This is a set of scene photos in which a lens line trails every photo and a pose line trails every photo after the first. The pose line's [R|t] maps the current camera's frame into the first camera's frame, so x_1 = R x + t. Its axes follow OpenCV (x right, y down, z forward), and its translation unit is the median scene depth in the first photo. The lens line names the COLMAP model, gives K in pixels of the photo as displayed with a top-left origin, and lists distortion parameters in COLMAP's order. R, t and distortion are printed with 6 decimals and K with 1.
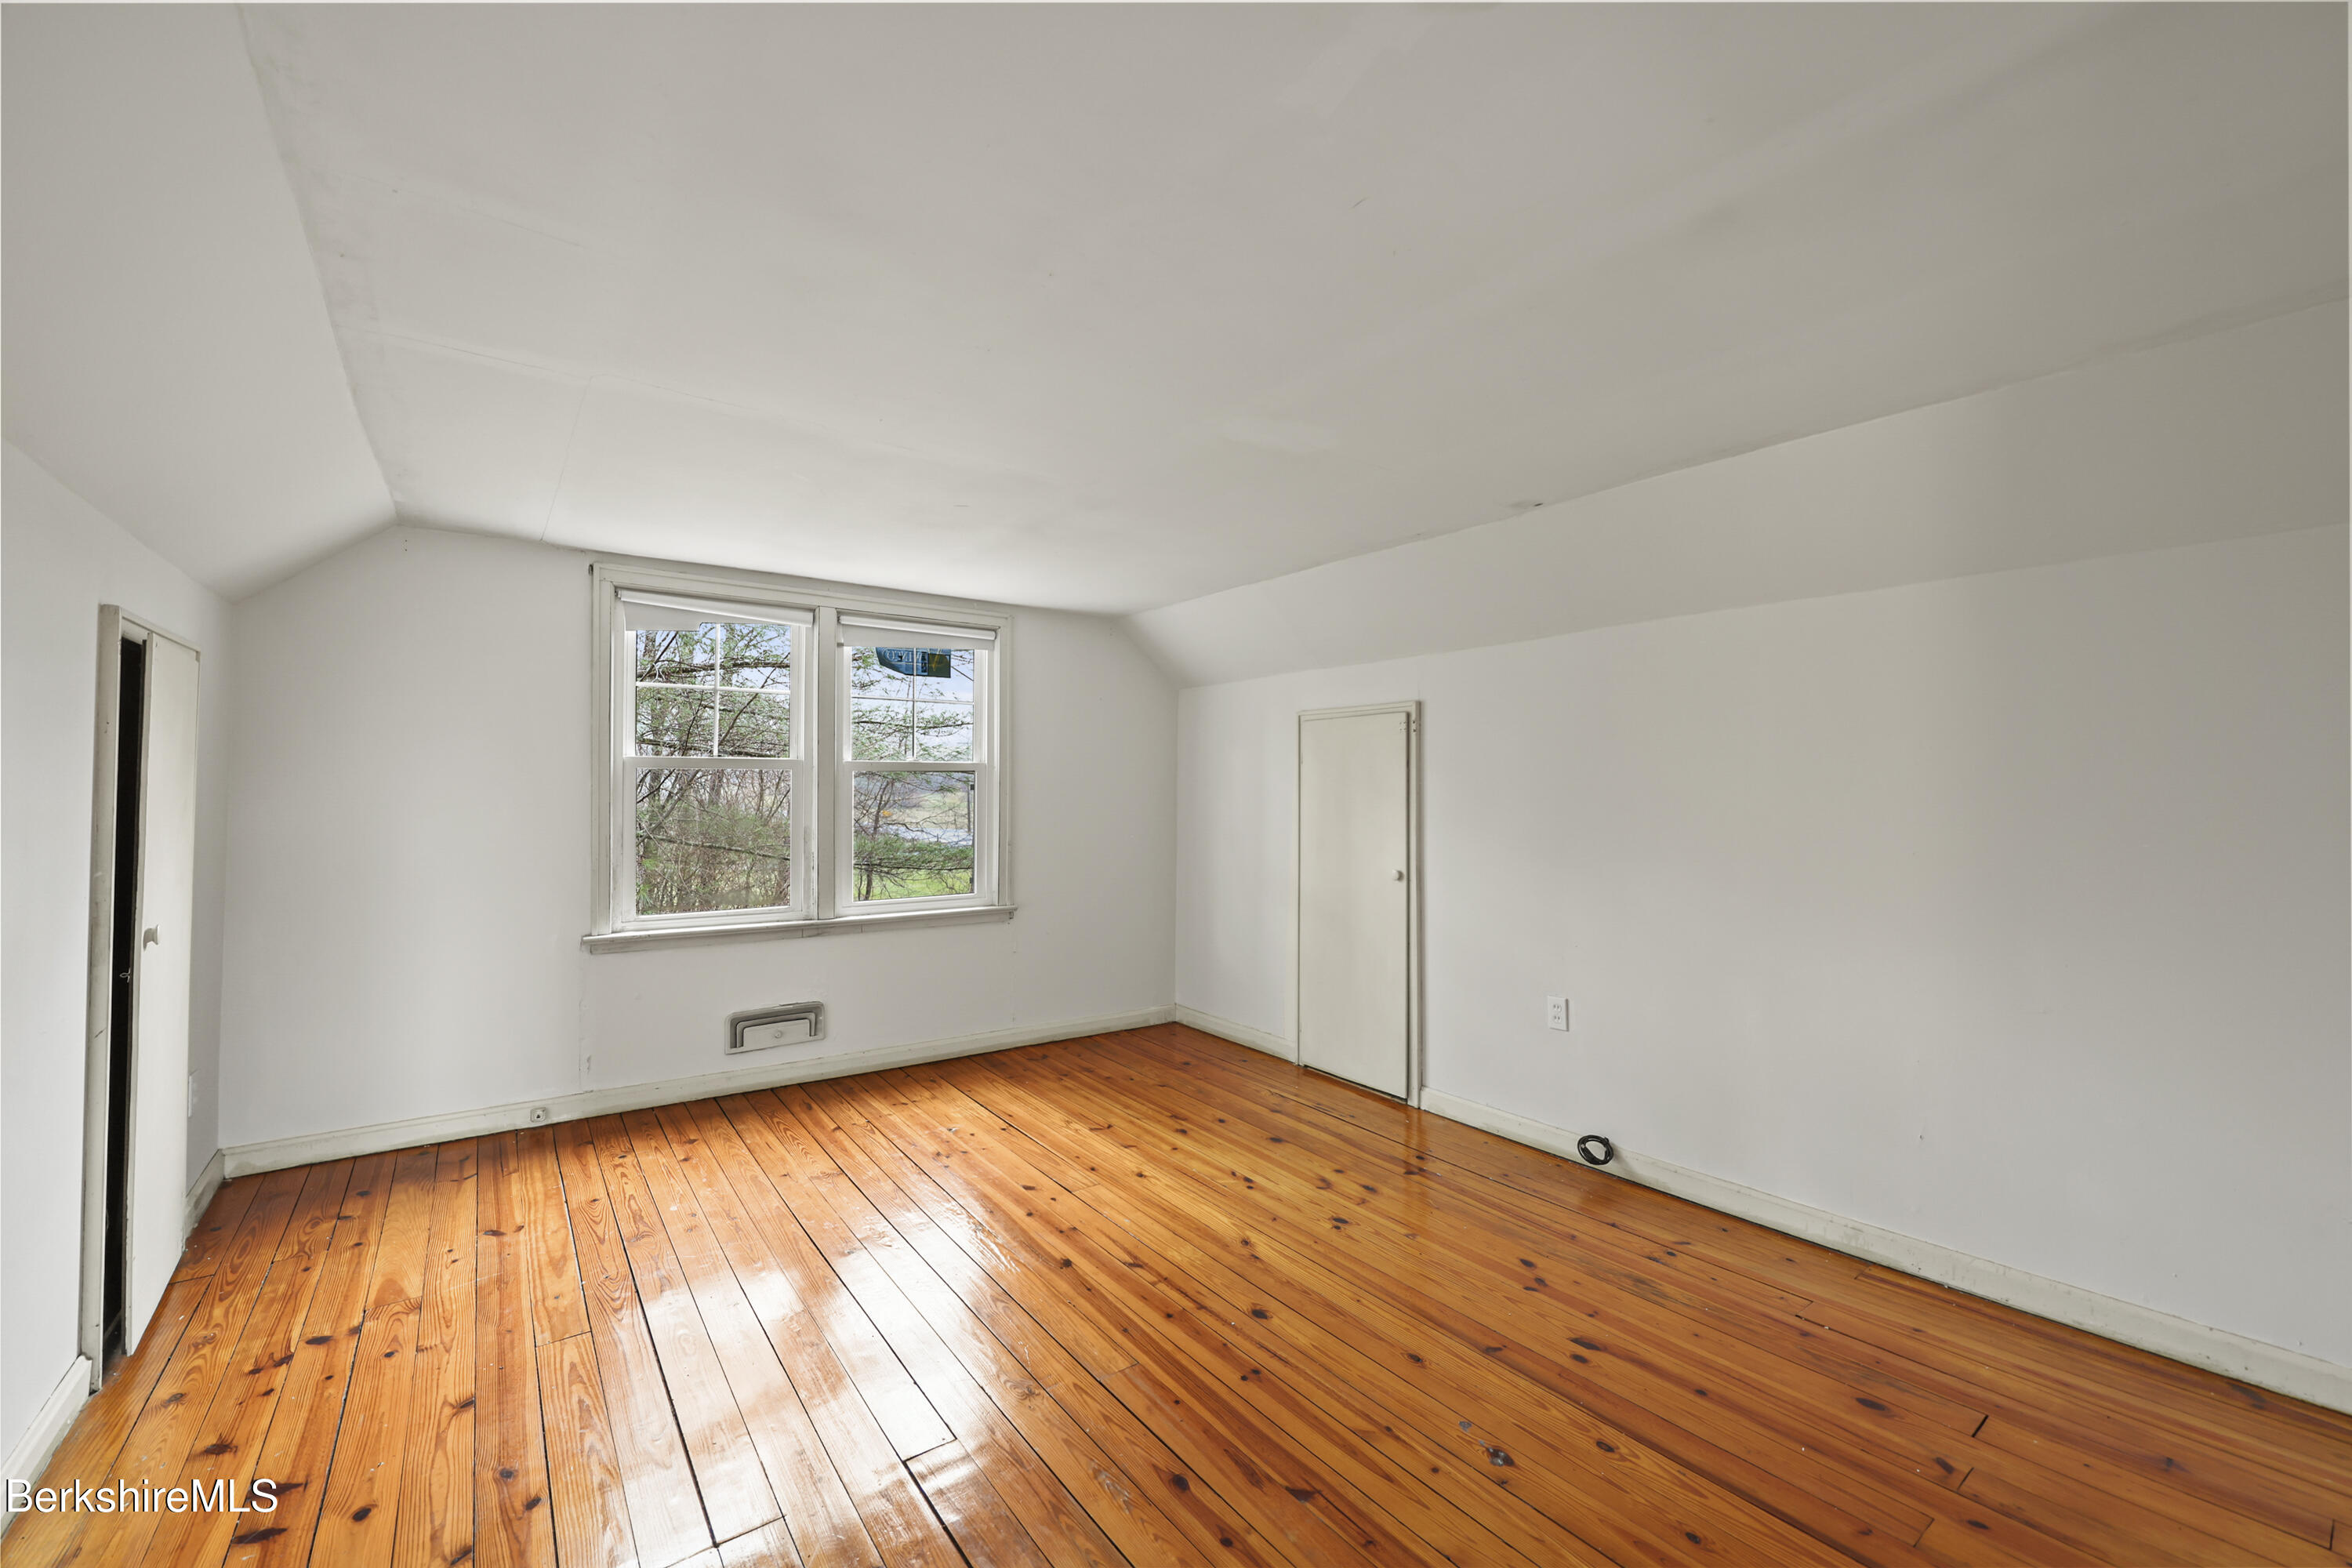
lens RADIAL K [[947.7, 0, 1181.1], [0, 947.7, 773.3], [0, 0, 1]] dist [0.000367, -0.000004]
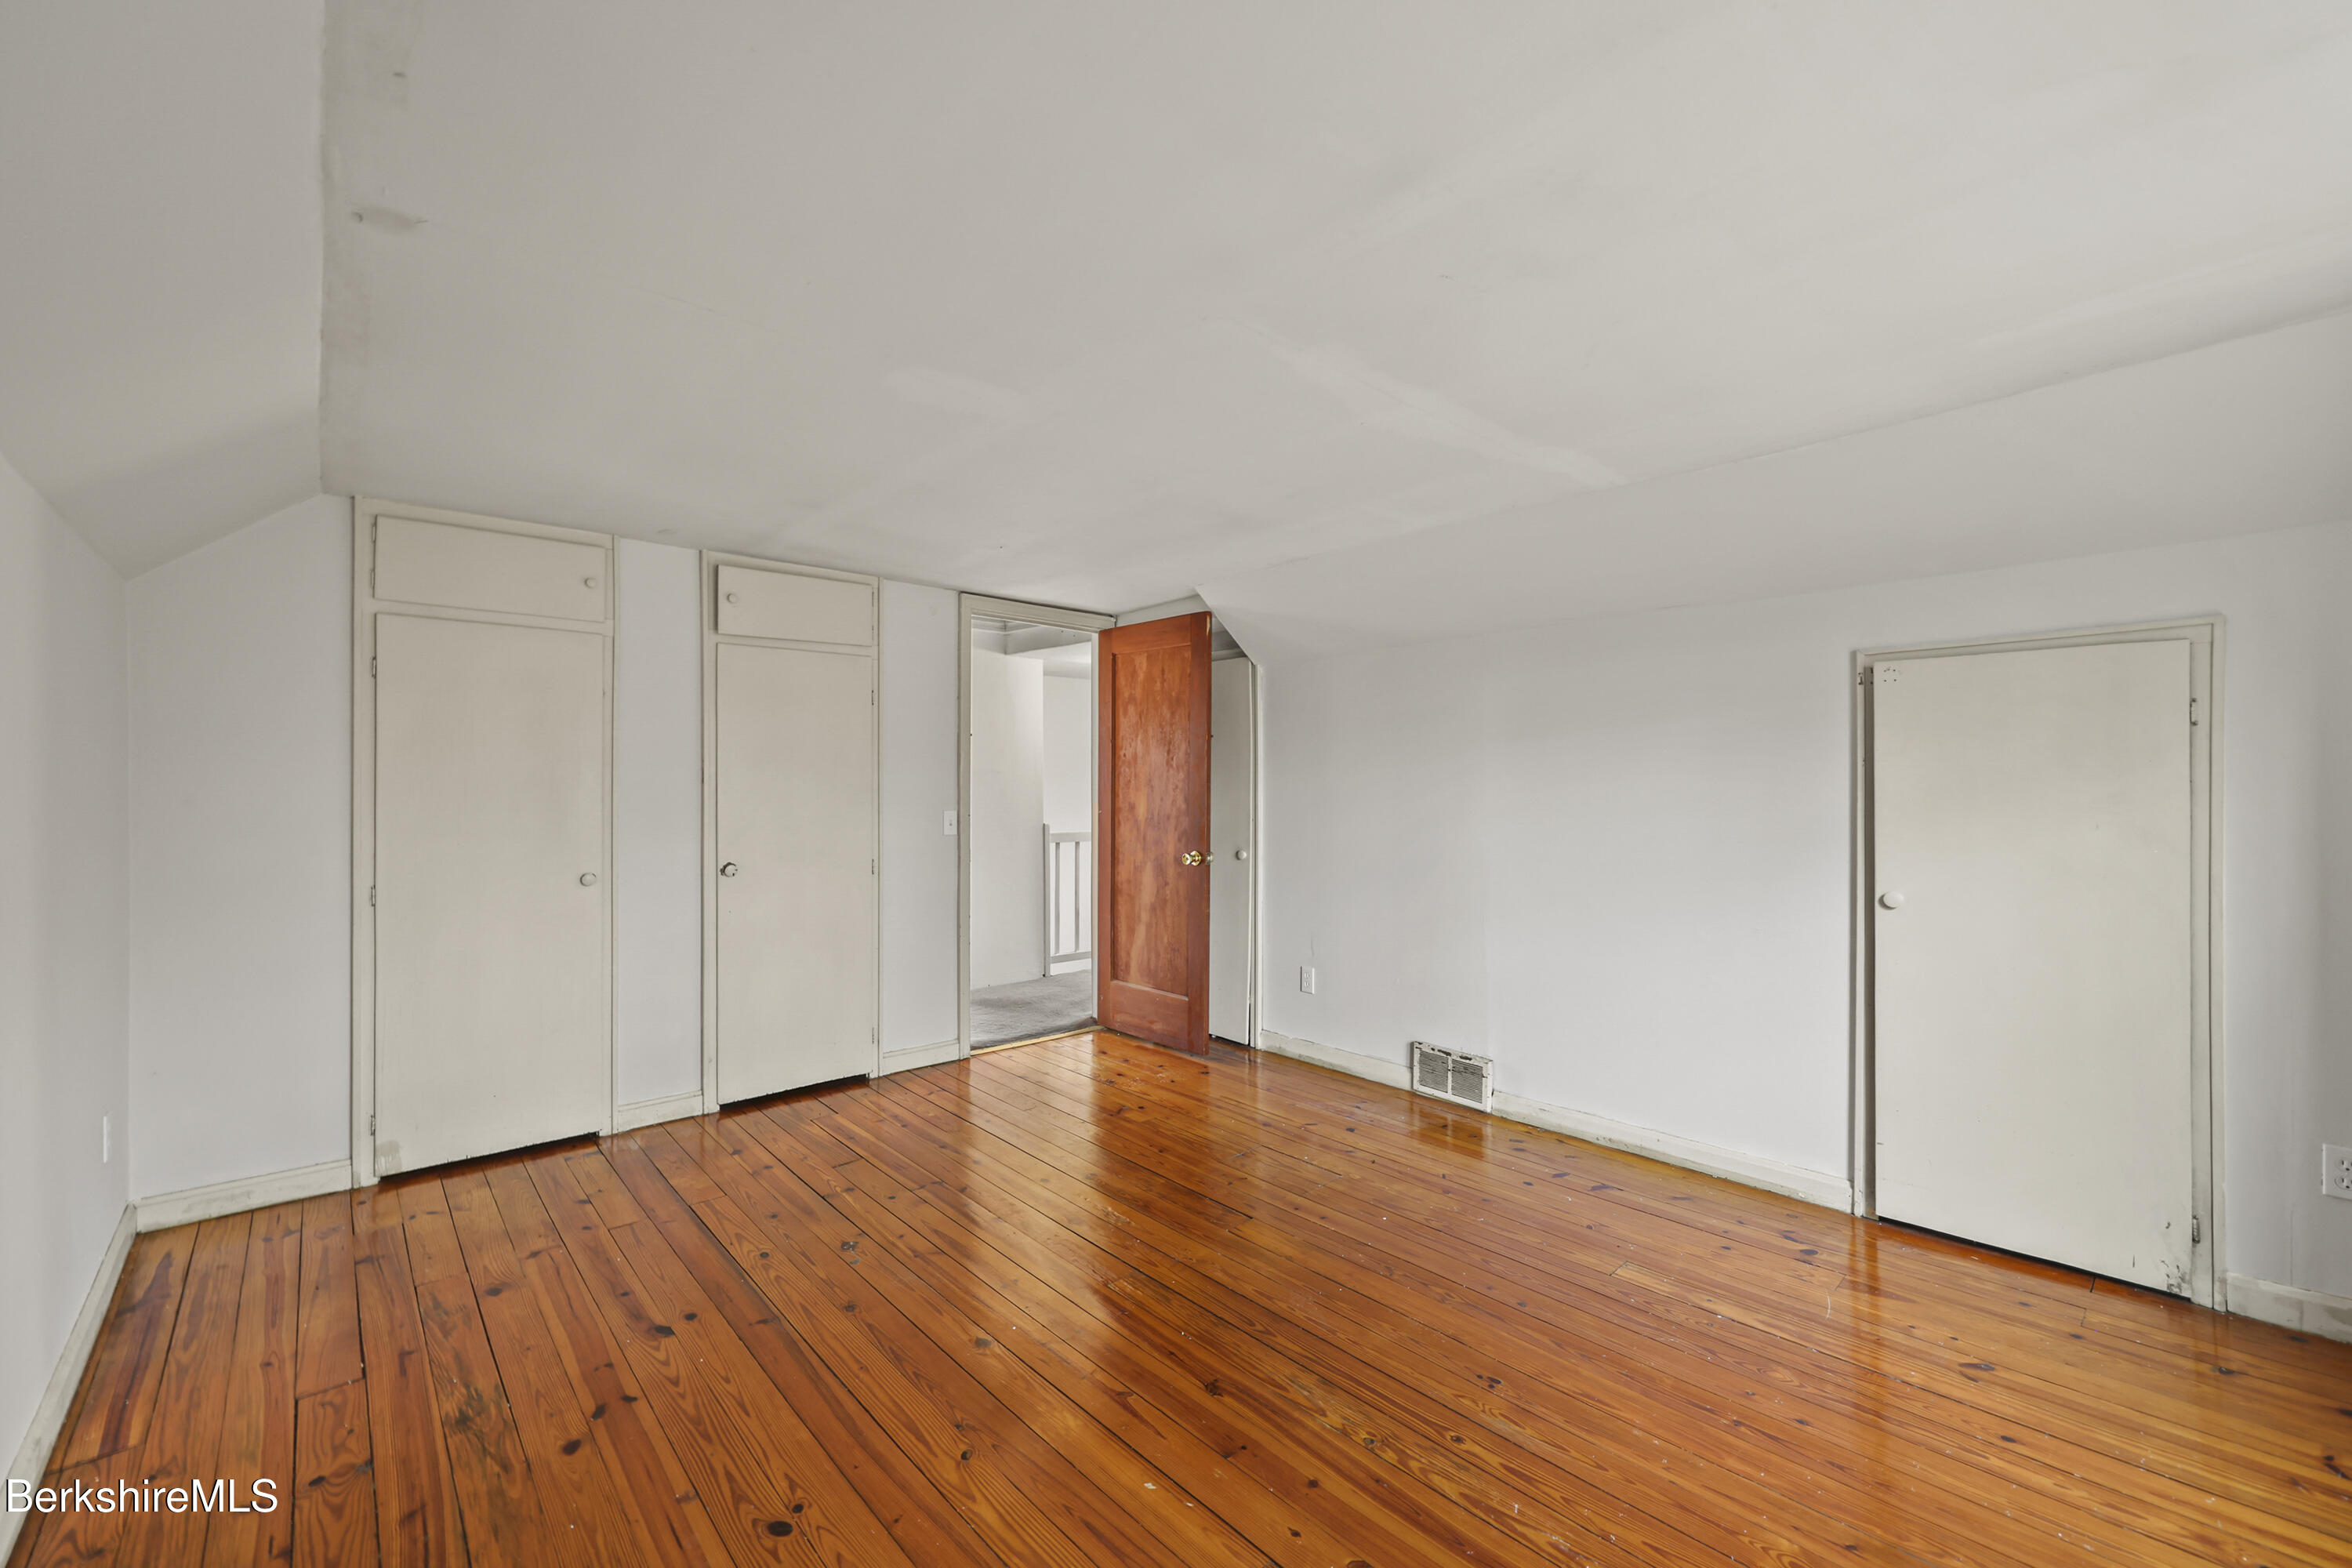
lens RADIAL K [[951.1, 0, 1188.5], [0, 951.1, 784.8], [0, 0, 1]] dist [0.001740, 0.000072]
pose [[-0.994979, -0.000990, -0.100084, -0.025507], [0.001281, 0.999743, -0.022616, 0.045153], [0.100080, -0.022631, -0.994722, 2.071947]]
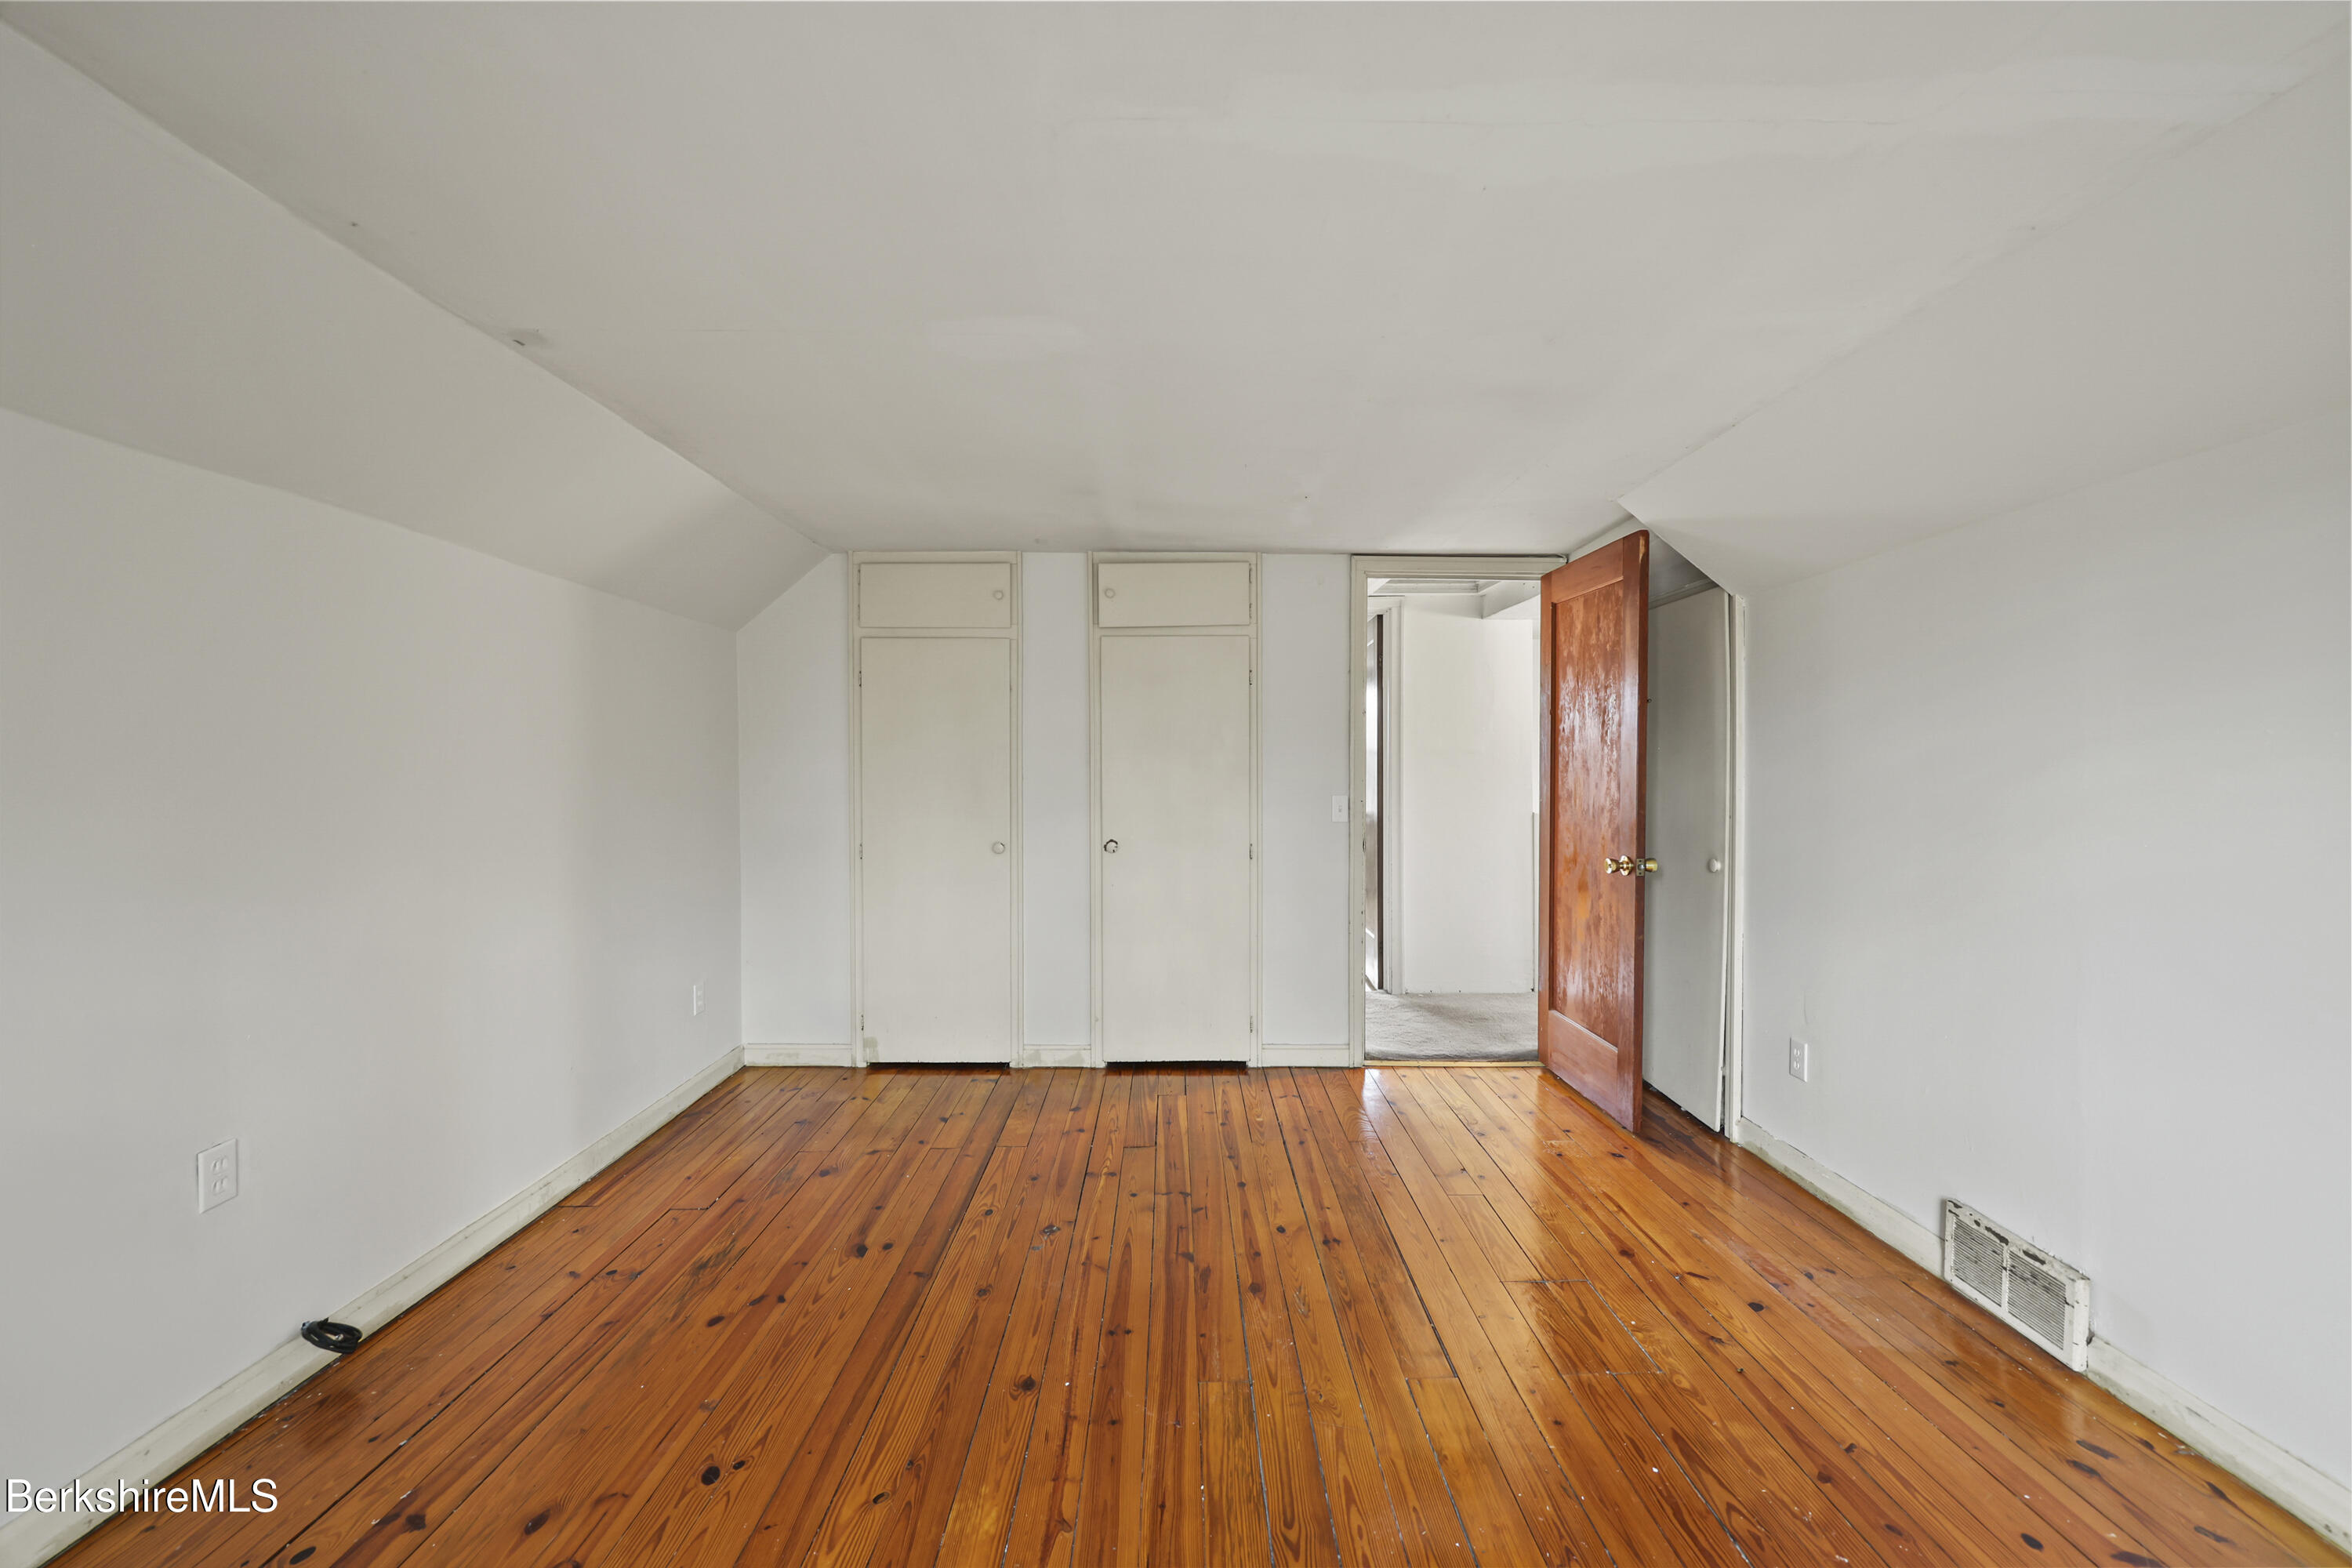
lens RADIAL K [[947.7, 0, 1181.1], [0, 947.7, 773.3], [0, 0, 1]] dist [0.000367, -0.000004]
pose [[-0.806808, -0.005570, 0.590787, -0.552618], [-0.013527, 0.999868, -0.009047, 0.032736], [-0.590659, -0.015291, -0.806777, 1.697482]]
